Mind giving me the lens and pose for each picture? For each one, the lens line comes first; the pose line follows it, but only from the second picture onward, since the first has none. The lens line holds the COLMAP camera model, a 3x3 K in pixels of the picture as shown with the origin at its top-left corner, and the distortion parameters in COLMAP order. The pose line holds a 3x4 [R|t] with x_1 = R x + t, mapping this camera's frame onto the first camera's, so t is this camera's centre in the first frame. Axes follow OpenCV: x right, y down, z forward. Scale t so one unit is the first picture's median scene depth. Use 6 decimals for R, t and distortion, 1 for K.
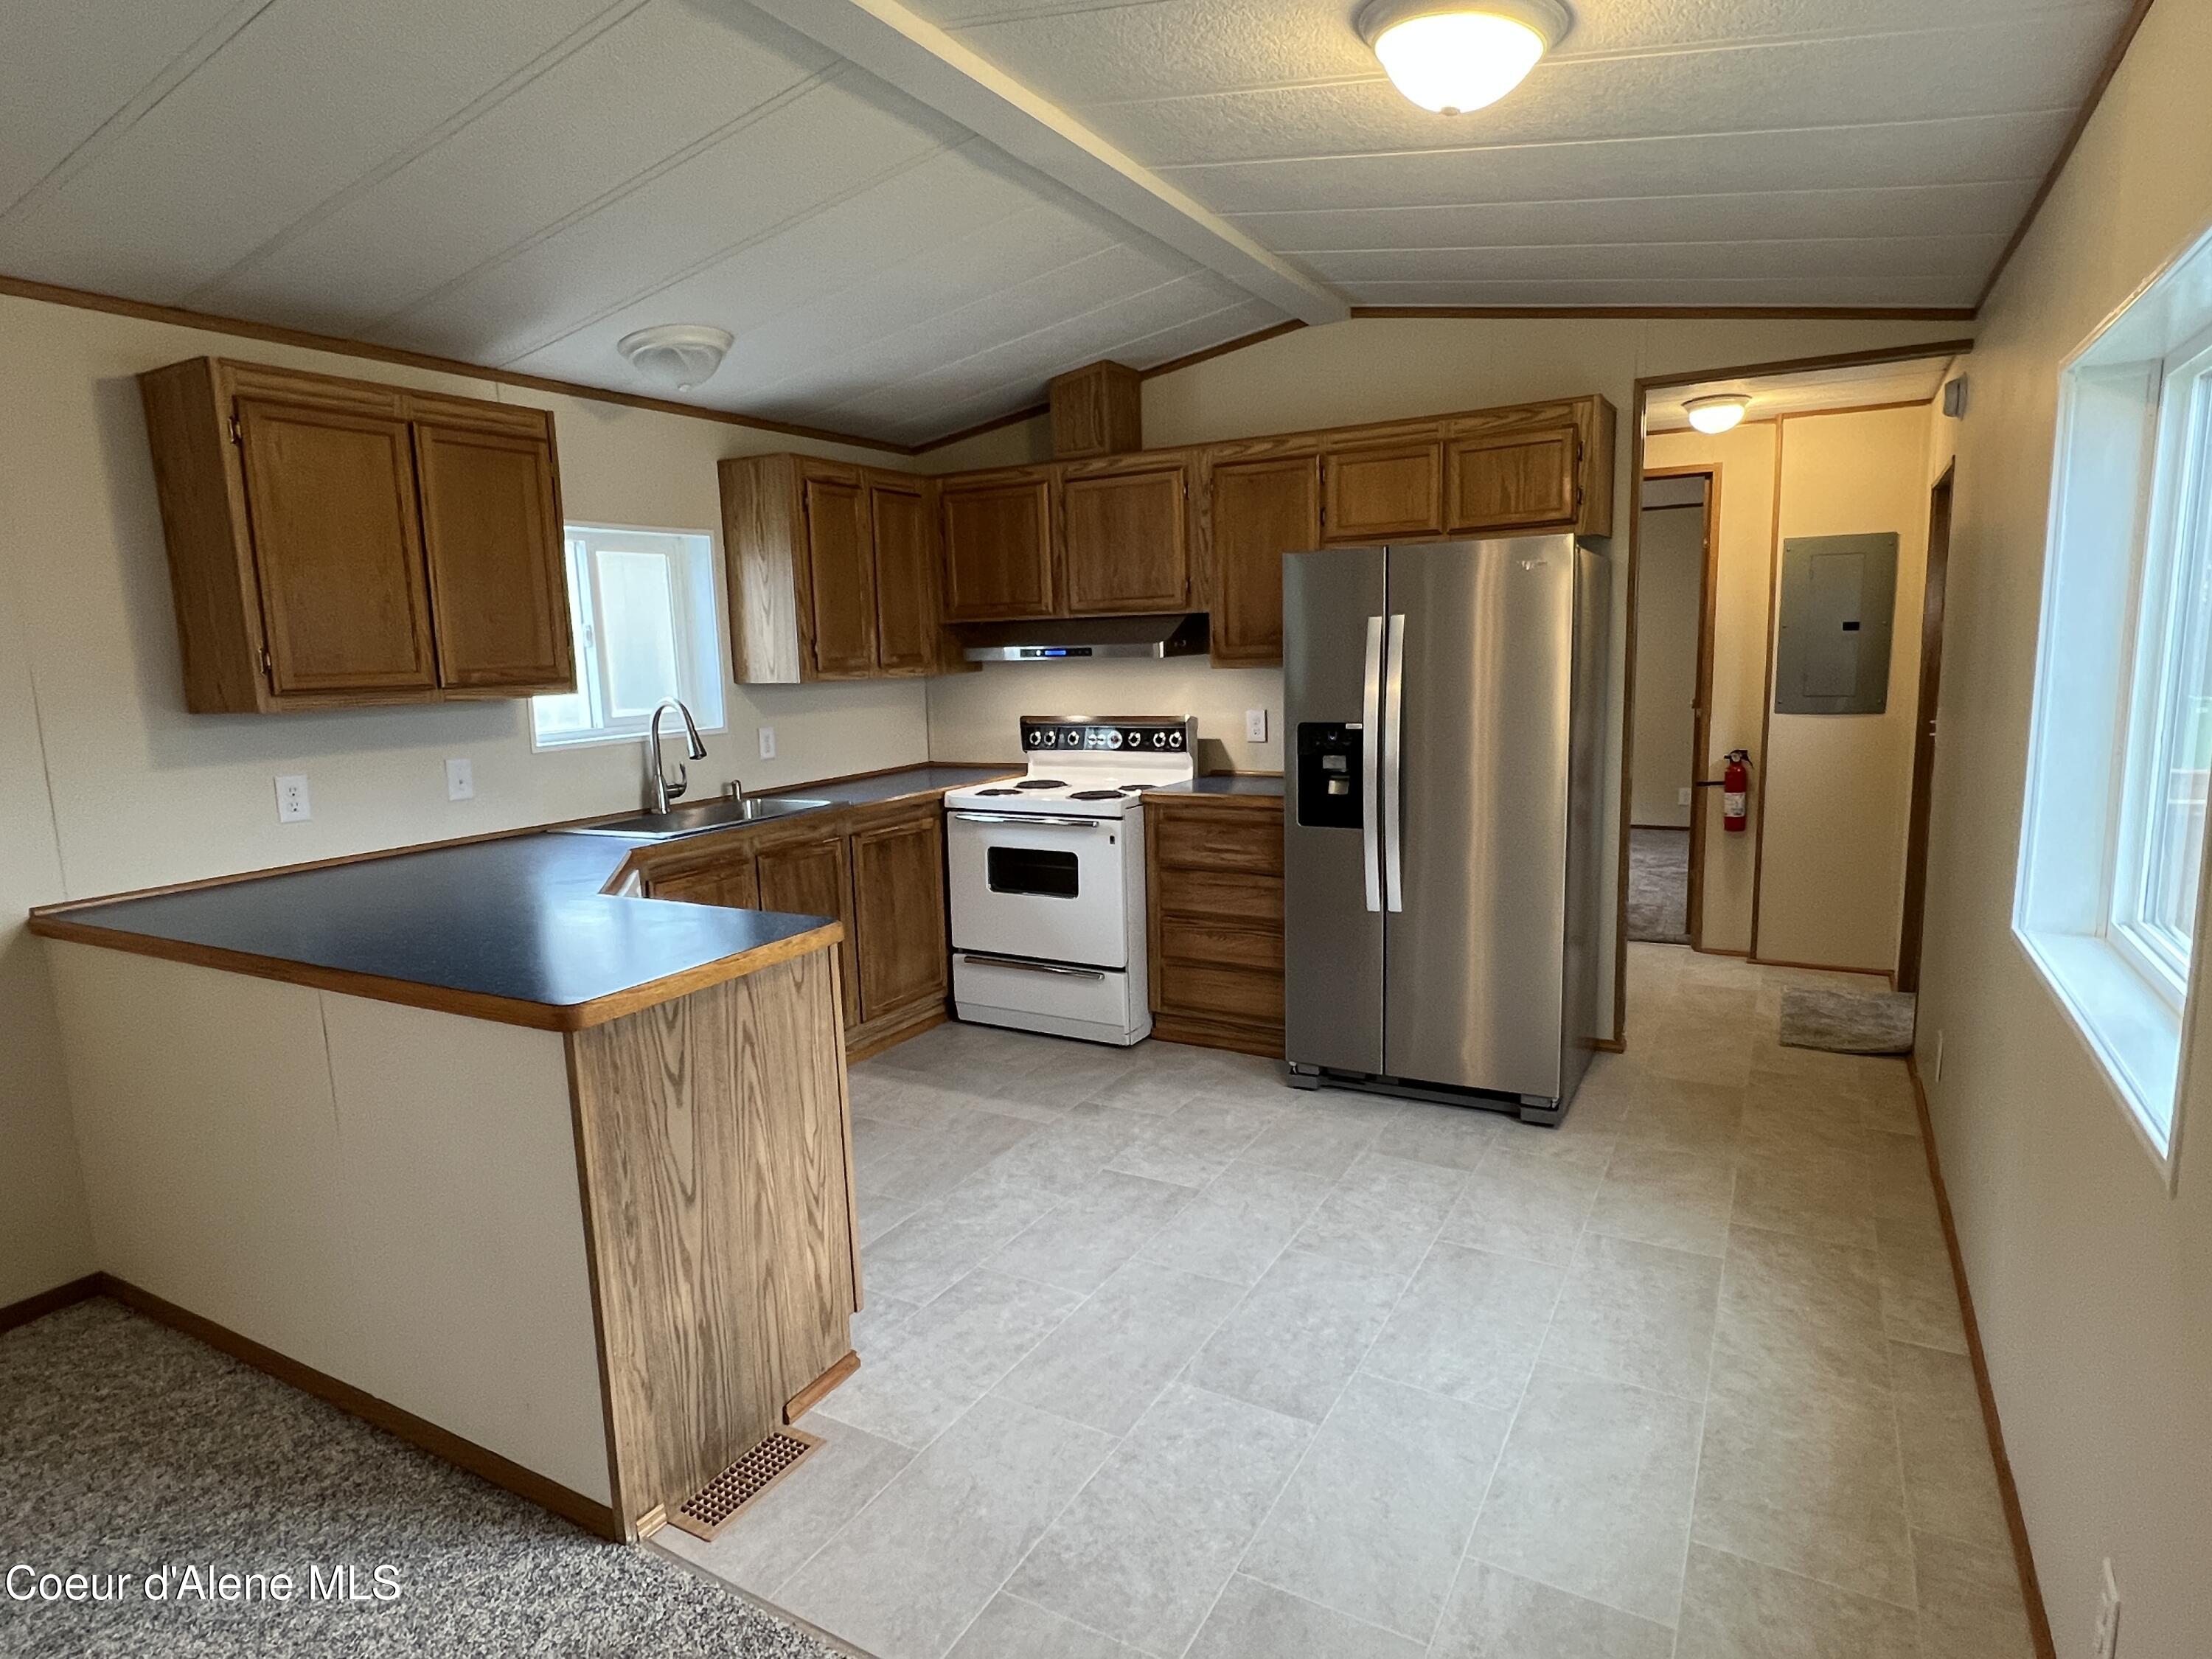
lens RADIAL K [[1236.7, 0, 1106.0], [0, 1236.7, 829.5], [0, 0, 1]] dist [0.000862, -0.000367]
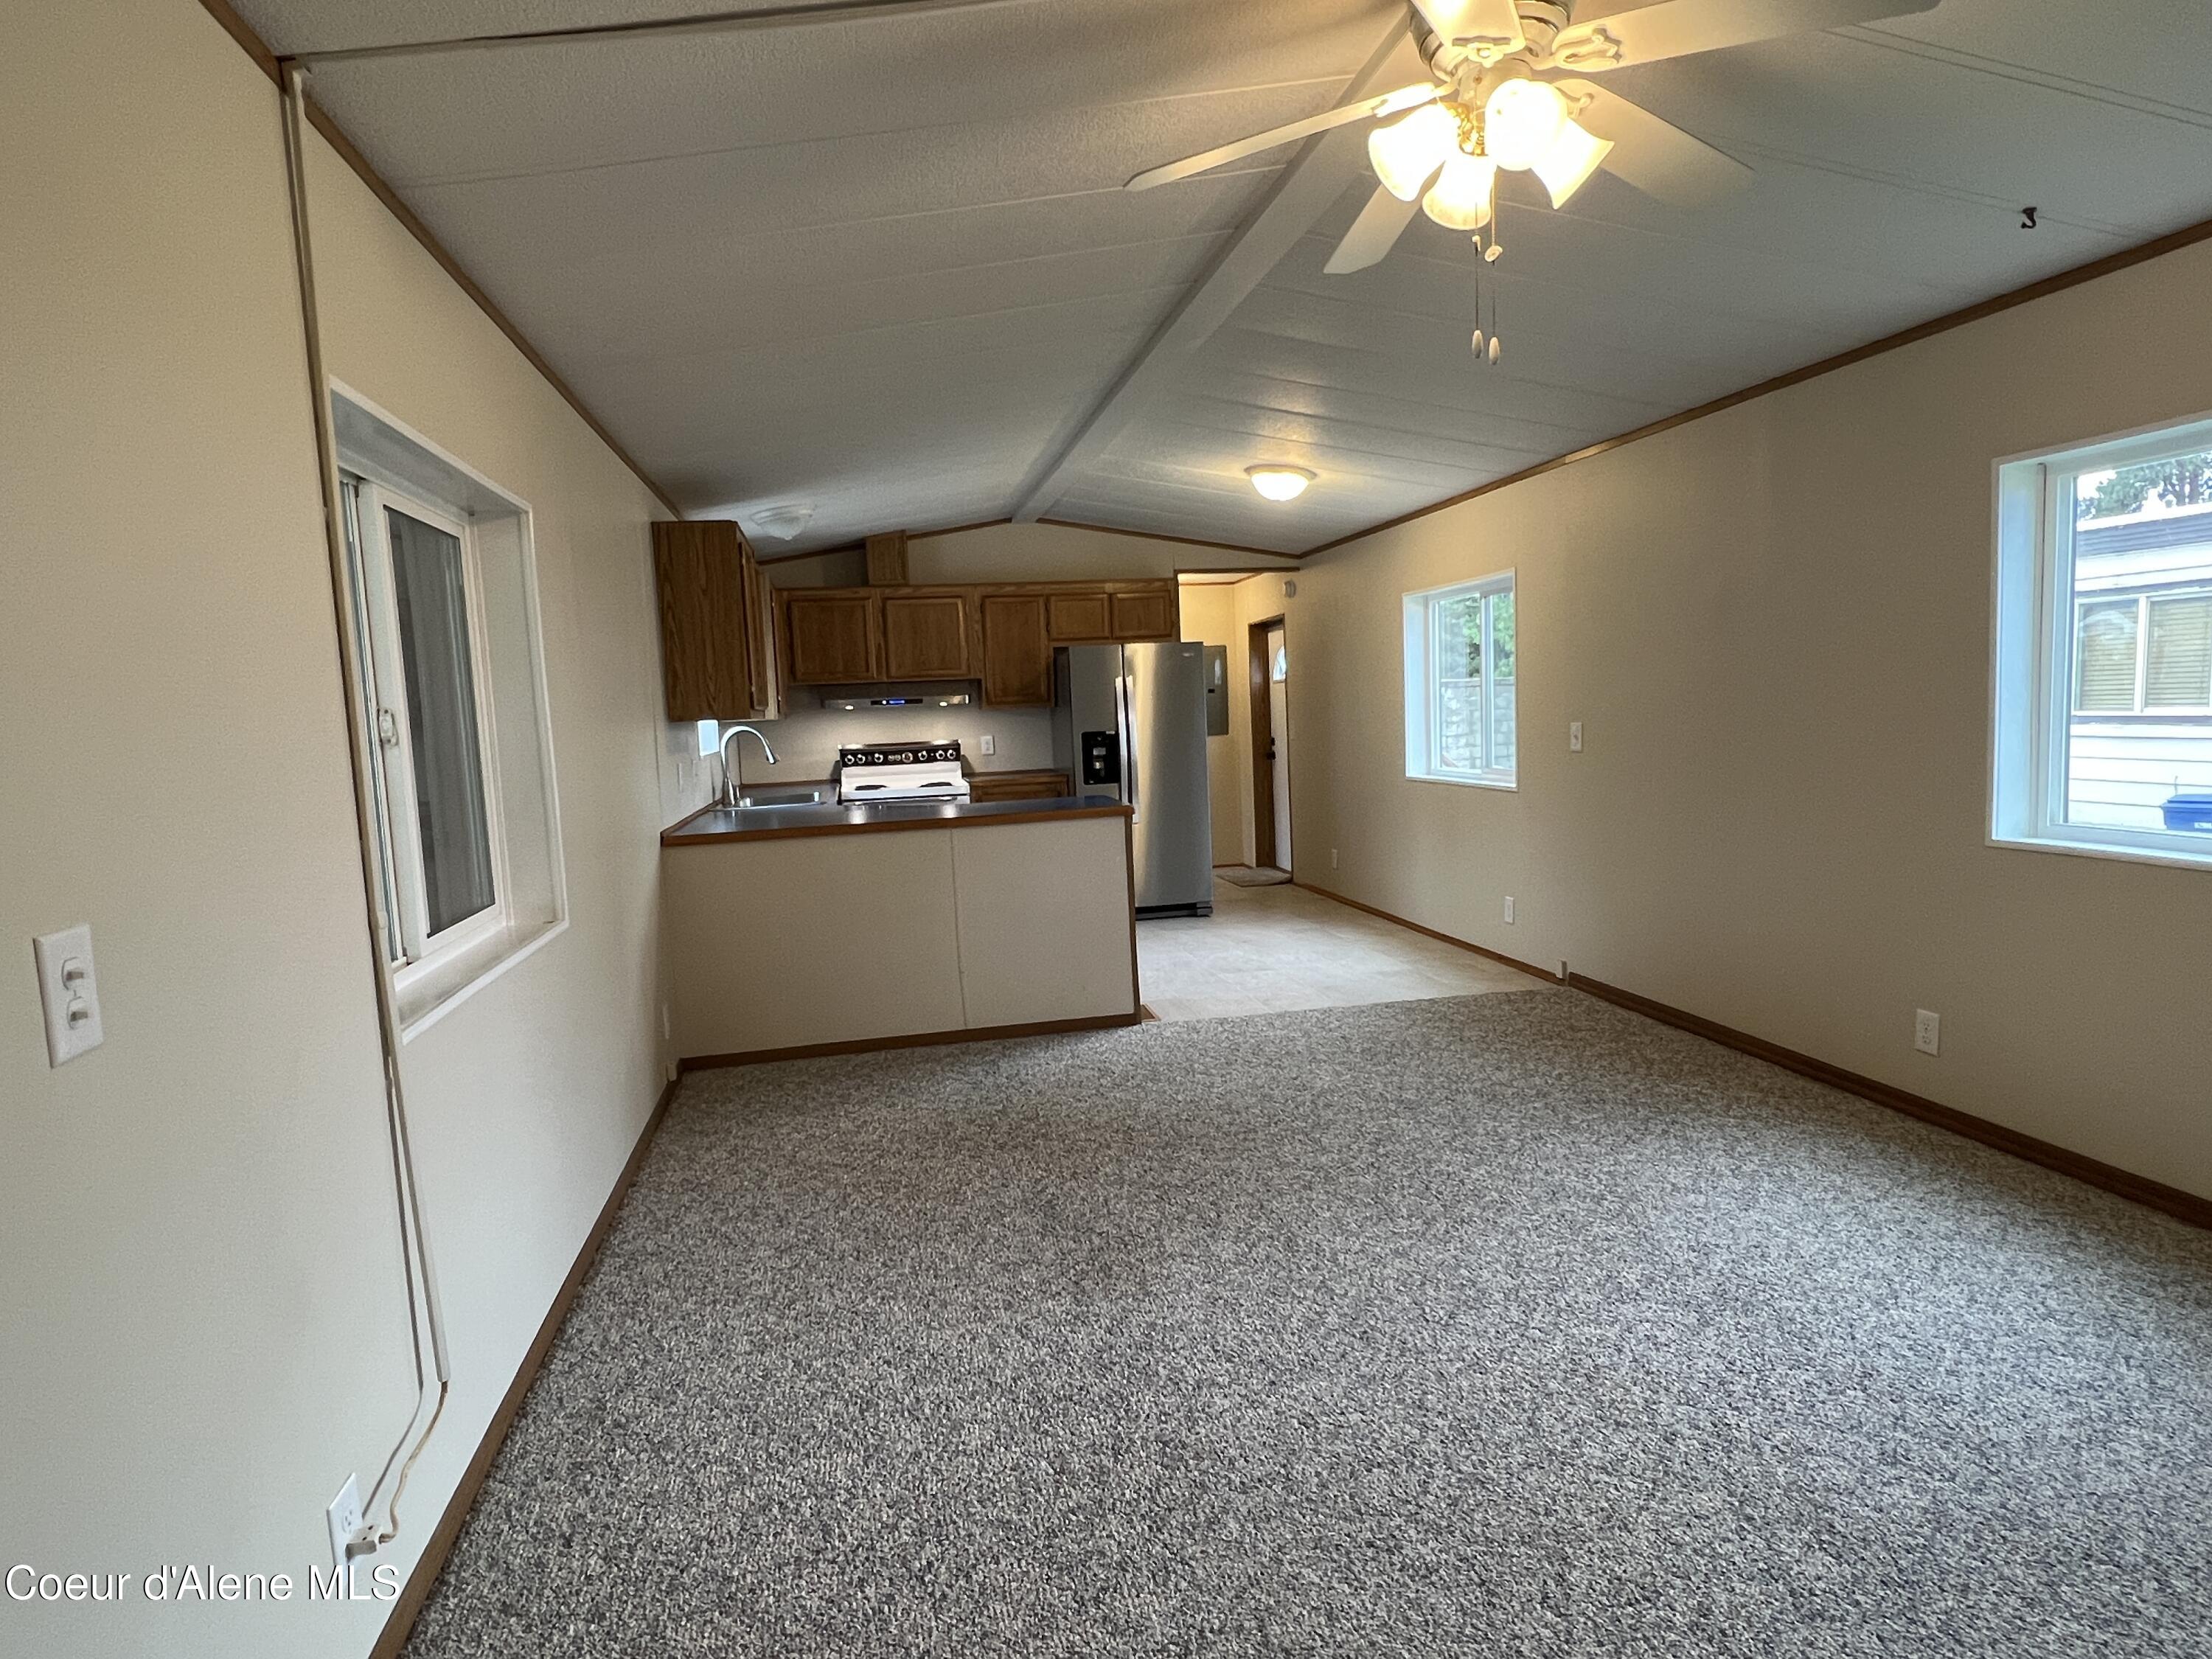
lens RADIAL K [[1236.7, 0, 1106.0], [0, 1236.7, 829.5], [0, 0, 1]] dist [0.000862, -0.000367]
pose [[0.756755, -0.068501, 0.650099, -0.954149], [0.118072, 0.992461, -0.032867, 0.117342], [-0.642946, 0.101631, 0.759138, -0.428151]]
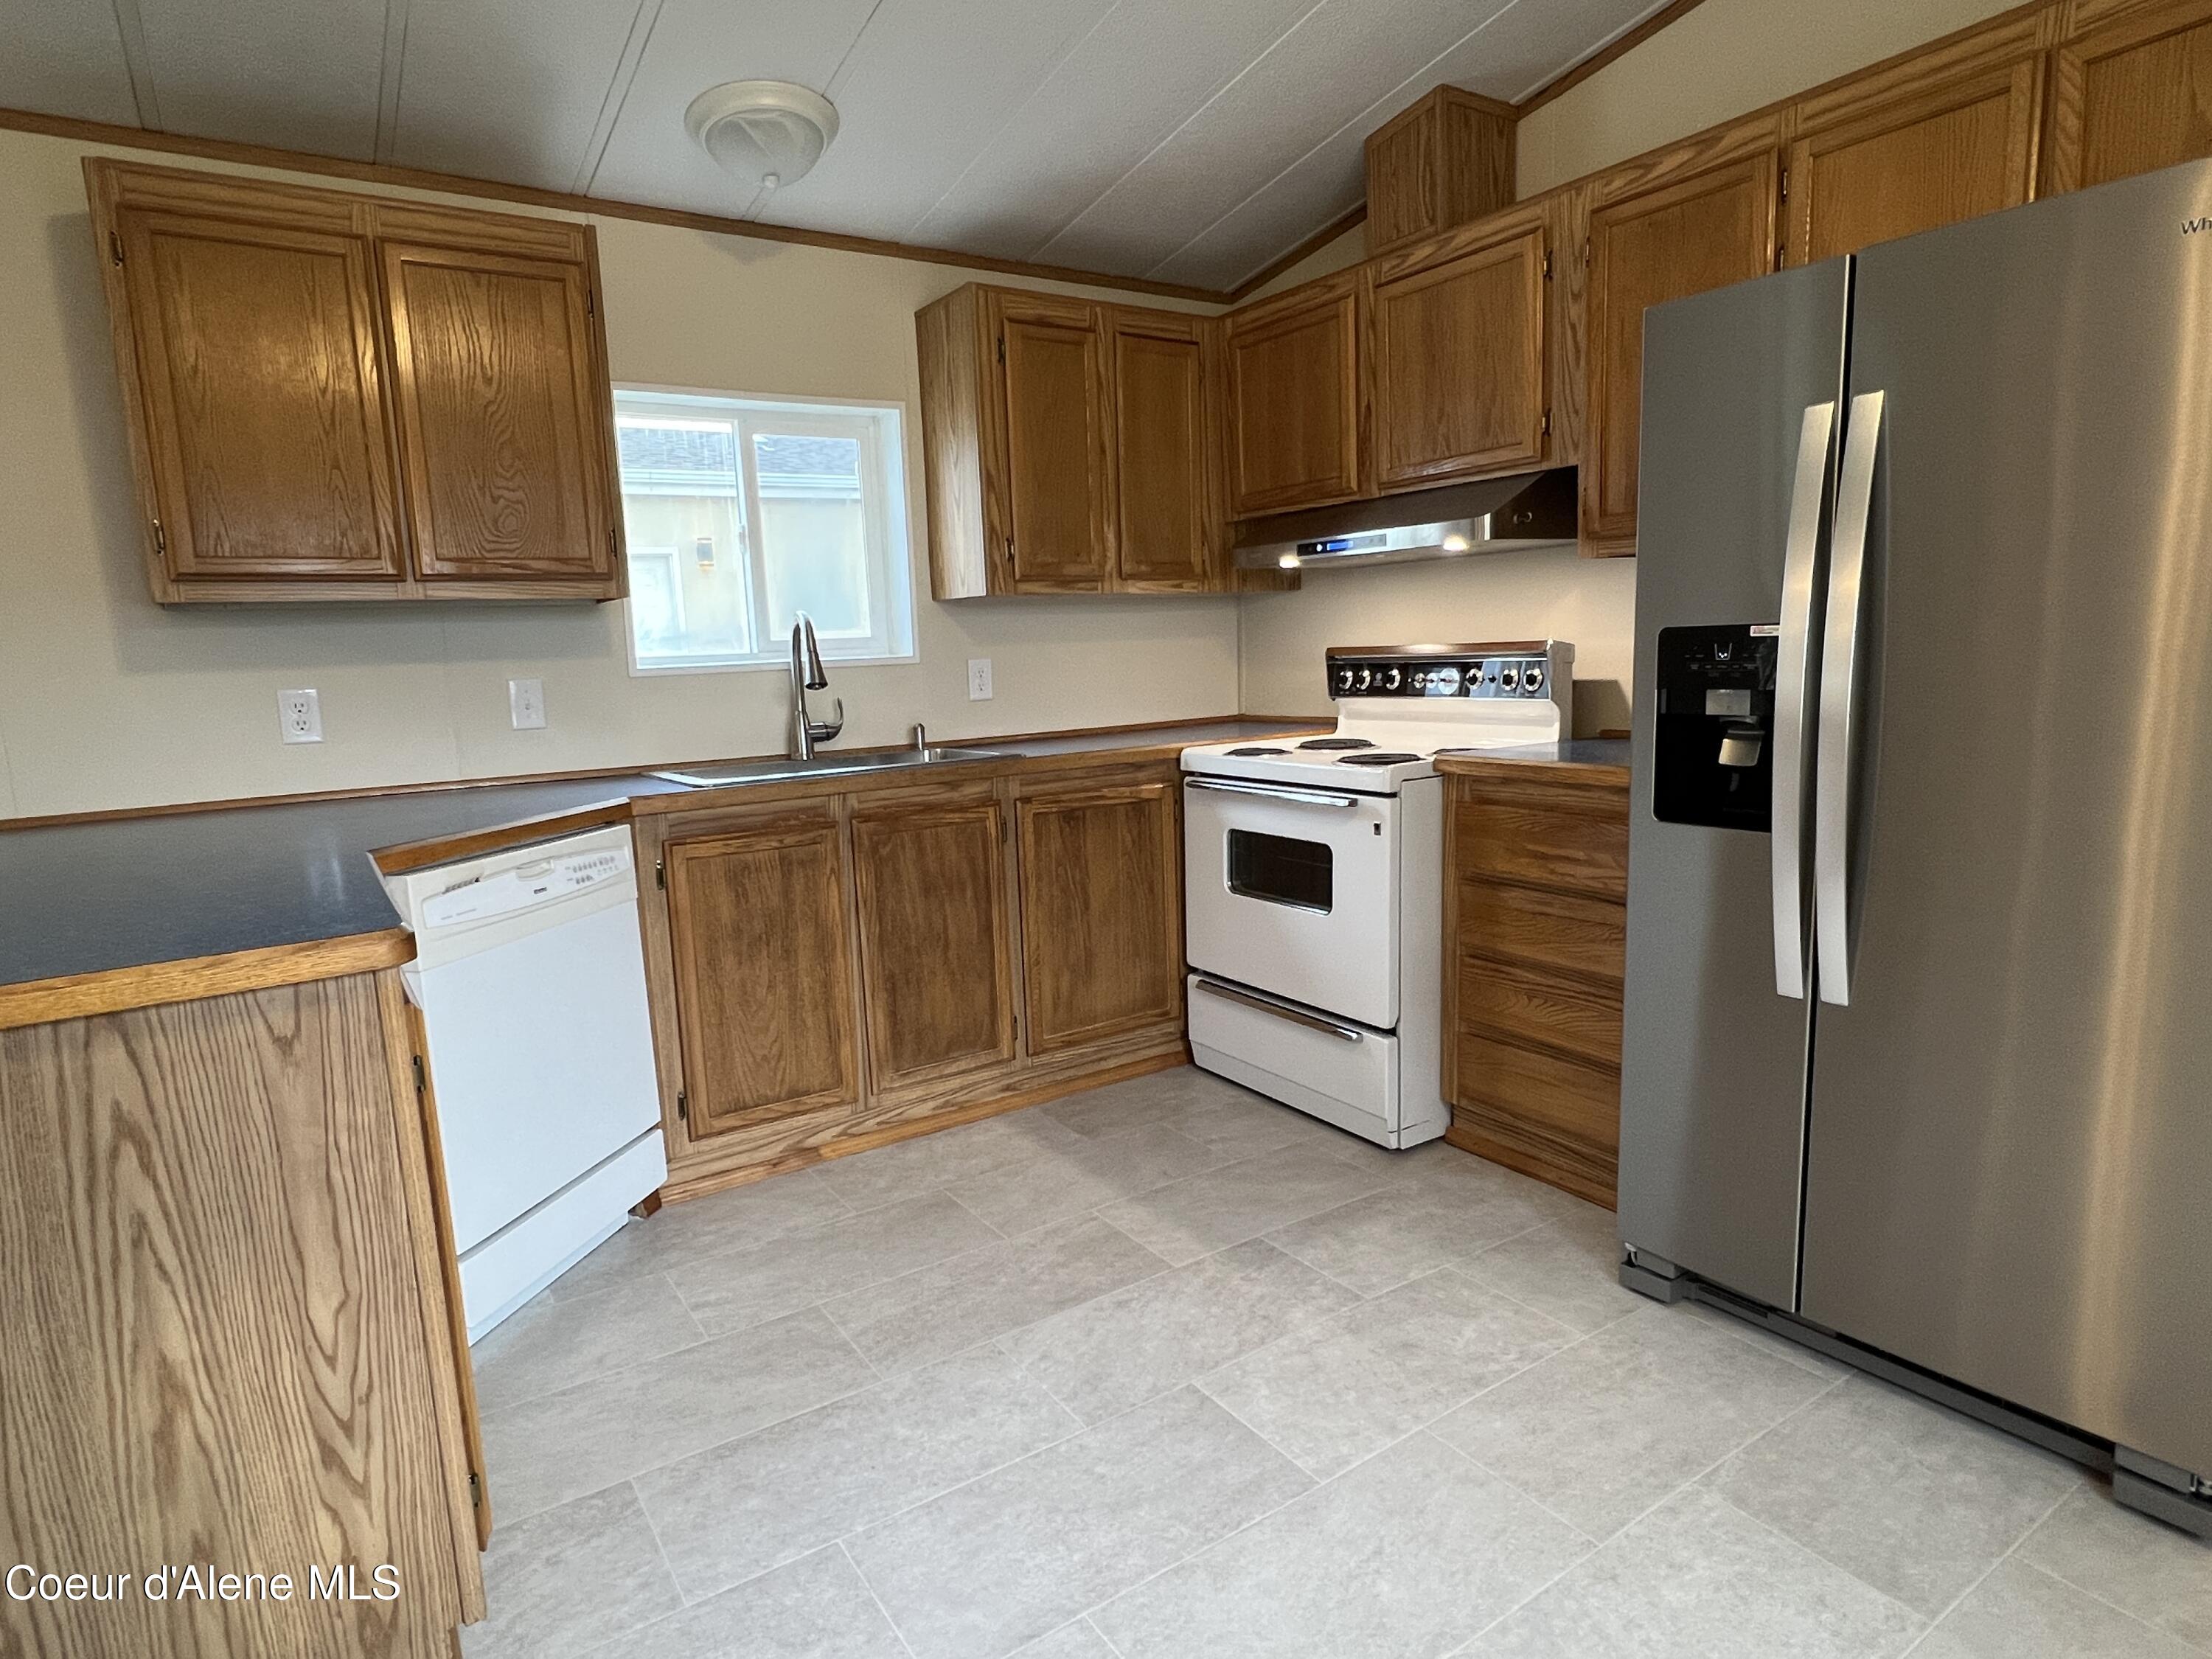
lens RADIAL K [[1236.7, 0, 1106.0], [0, 1236.7, 829.5], [0, 0, 1]] dist [0.000862, -0.000367]
pose [[0.890117, 0.061515, -0.451561, 0.165428], [-0.055134, 0.998106, 0.027290, -0.000670], [0.452384, 0.000605, 0.891823, 0.361256]]
